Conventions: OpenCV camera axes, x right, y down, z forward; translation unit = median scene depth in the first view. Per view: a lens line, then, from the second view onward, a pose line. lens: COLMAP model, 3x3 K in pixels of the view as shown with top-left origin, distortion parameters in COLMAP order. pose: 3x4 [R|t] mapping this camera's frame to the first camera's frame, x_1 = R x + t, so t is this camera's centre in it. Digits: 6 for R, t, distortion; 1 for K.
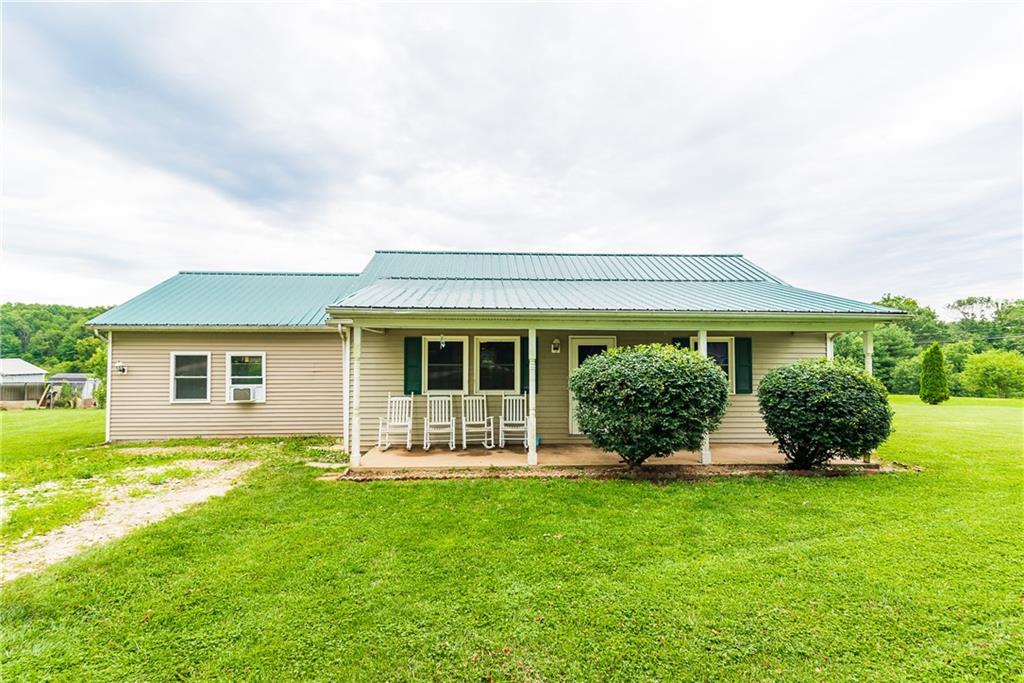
lens RADIAL K [[508.5, 0, 499.3], [0, 508.5, 334.4], [0, 0, 1]] dist [-0.000644, -0.000035]
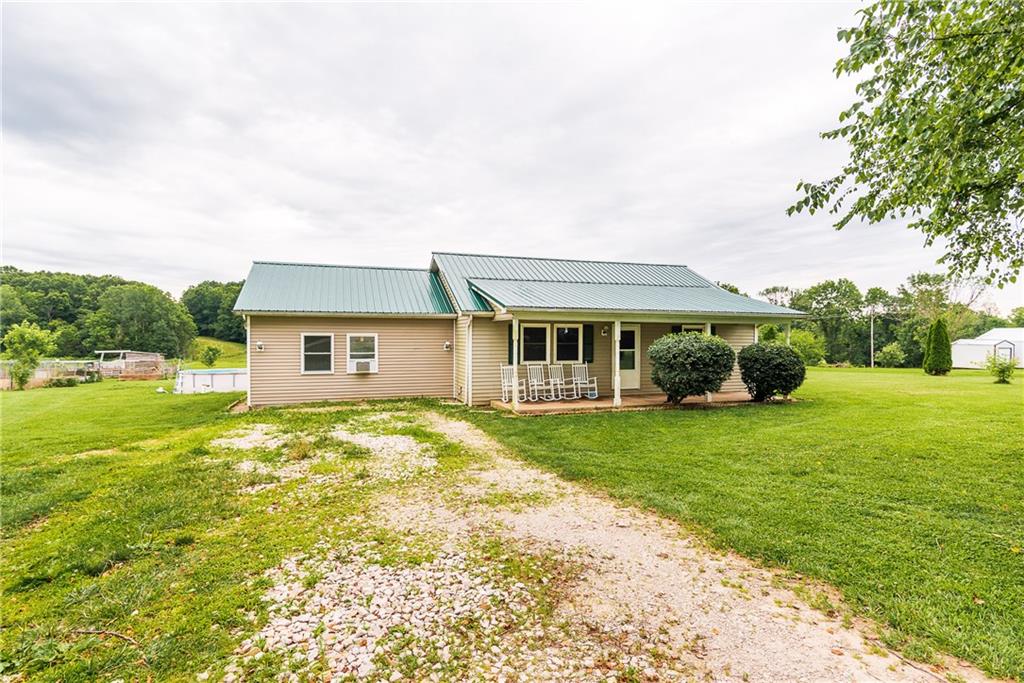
lens RADIAL K [[508.5, 0, 499.3], [0, 508.5, 334.4], [0, 0, 1]] dist [-0.000644, -0.000035]
pose [[0.967552, 0.004316, 0.252634, -0.555436], [-0.015395, 0.999003, 0.041895, -0.024833], [-0.252202, -0.044425, 0.966654, -0.361831]]
